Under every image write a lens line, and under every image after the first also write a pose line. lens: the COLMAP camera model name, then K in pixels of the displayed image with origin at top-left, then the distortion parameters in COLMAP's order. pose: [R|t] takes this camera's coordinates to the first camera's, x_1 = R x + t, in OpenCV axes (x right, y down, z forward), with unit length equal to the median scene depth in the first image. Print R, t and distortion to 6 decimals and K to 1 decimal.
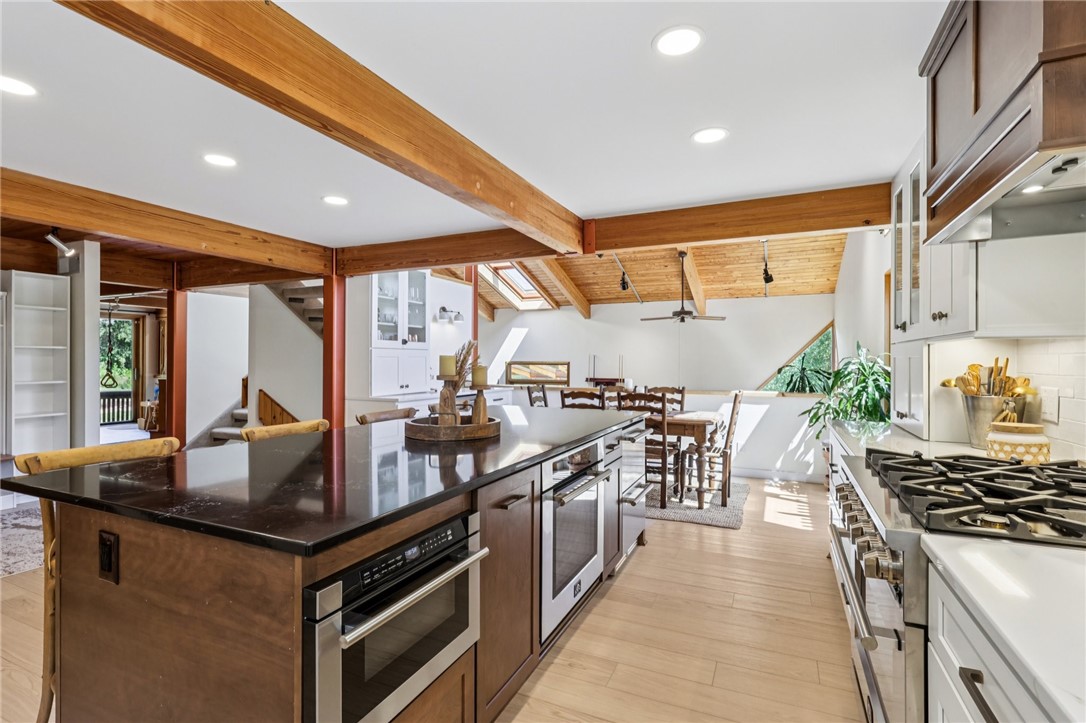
lens RADIAL K [[523.5, 0, 539.3], [0, 523.5, 360.2], [0, 0, 1]] dist [0.000365, 0.000353]
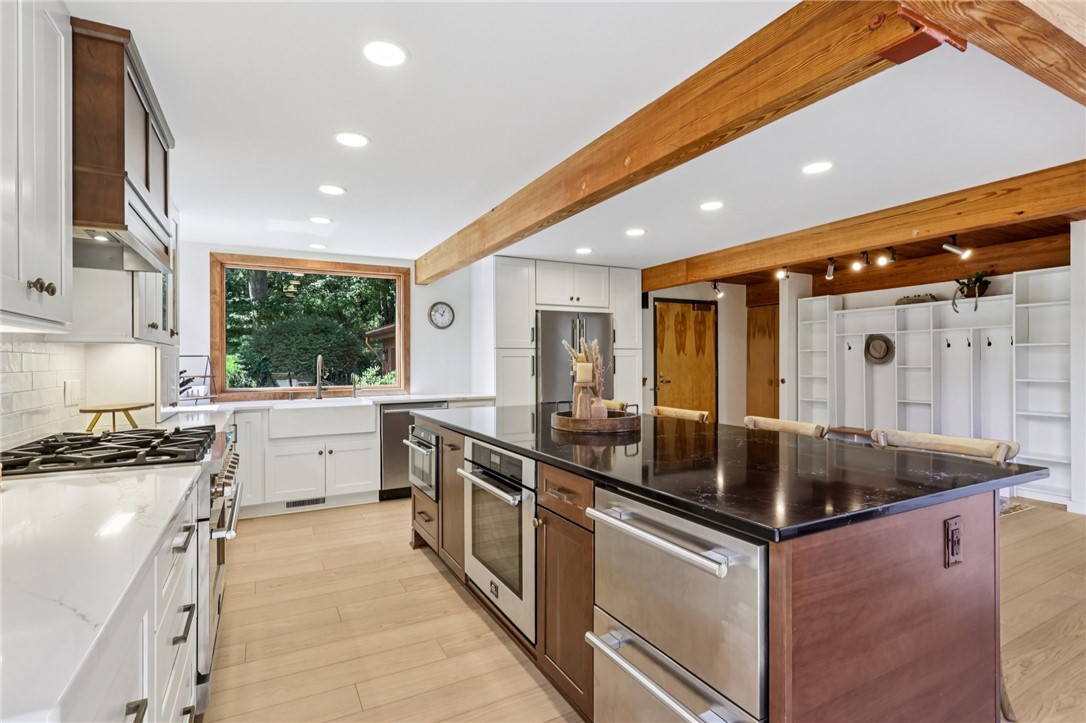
lens RADIAL K [[524.1, 0, 543.0], [0, 524.1, 361.5], [0, 0, 1]] dist [-0.001008, 0.000064]
pose [[-0.605113, -0.000217, -0.796140, 0.190643], [0.004361, 0.999984, -0.003588, 0.002614], [0.796128, -0.005643, -0.605102, 0.397790]]
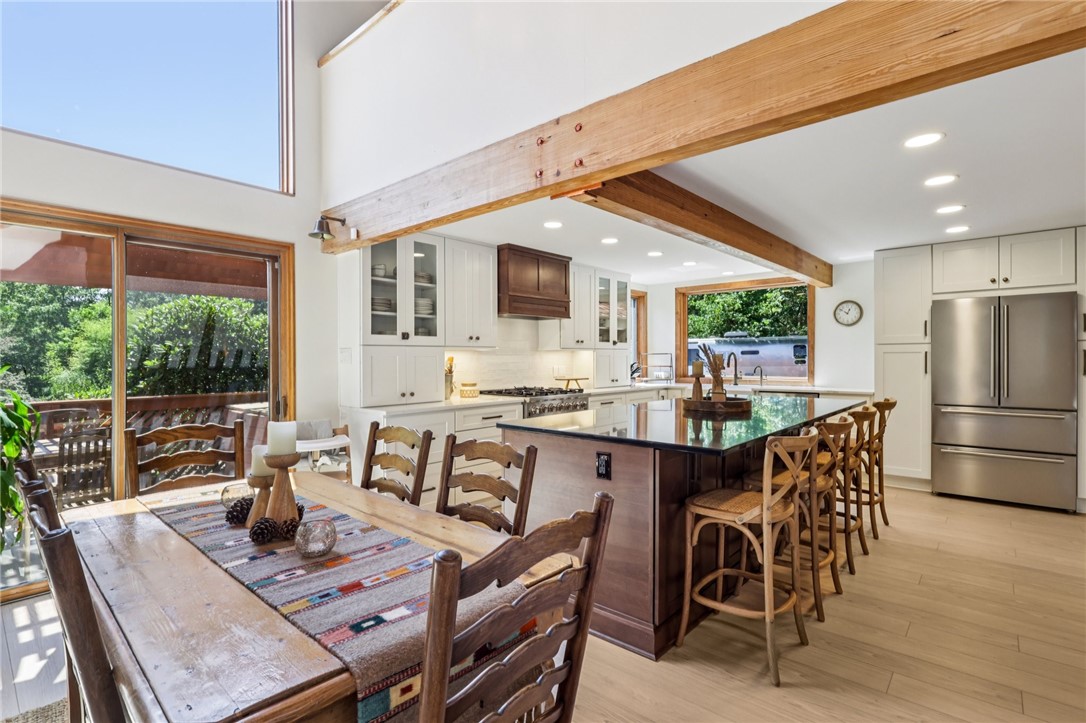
lens RADIAL K [[523.5, 0, 539.3], [0, 523.5, 360.2], [0, 0, 1]] dist [0.000365, 0.000353]
pose [[-0.954694, -0.000976, 0.297588, -0.033460], [0.000857, 0.999981, 0.006029, -0.000368], [-0.297588, 0.006010, -0.954675, 0.640432]]
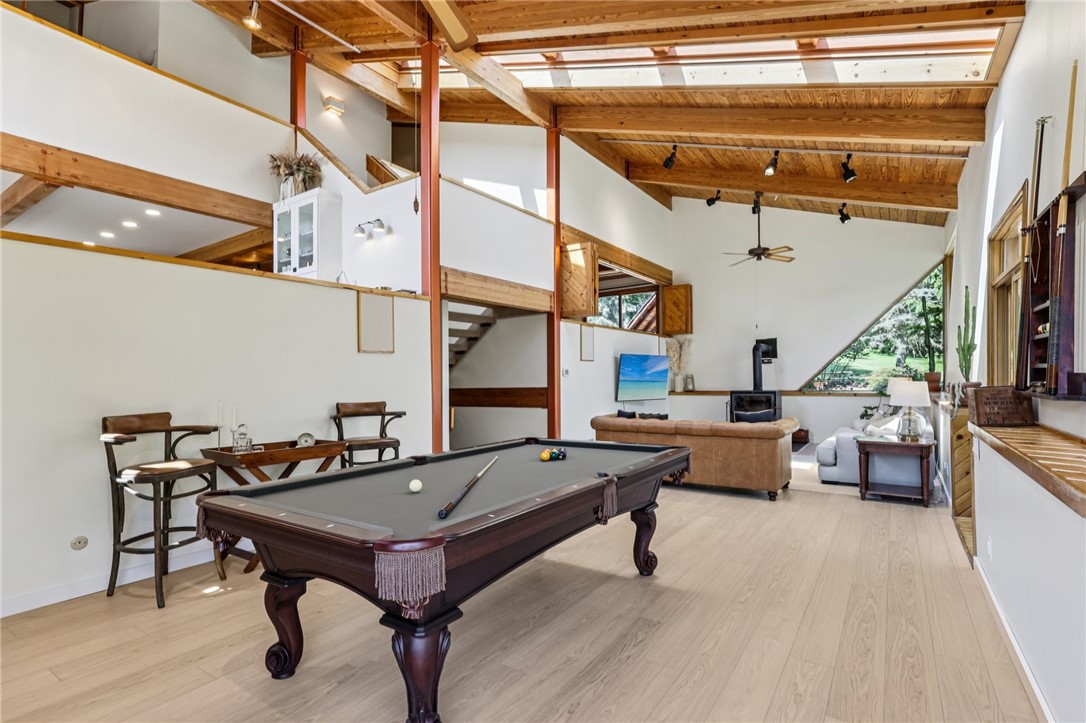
lens RADIAL K [[527.1, 0, 538.9], [0, 527.1, 343.1], [0, 0, 1]] dist [-0.001674, -0.000408]
pose [[-0.166785, -0.064559, -0.983877, 0.437366], [0.025390, 0.997242, -0.069740, 0.121480], [0.985666, -0.036612, -0.164686, 0.932671]]
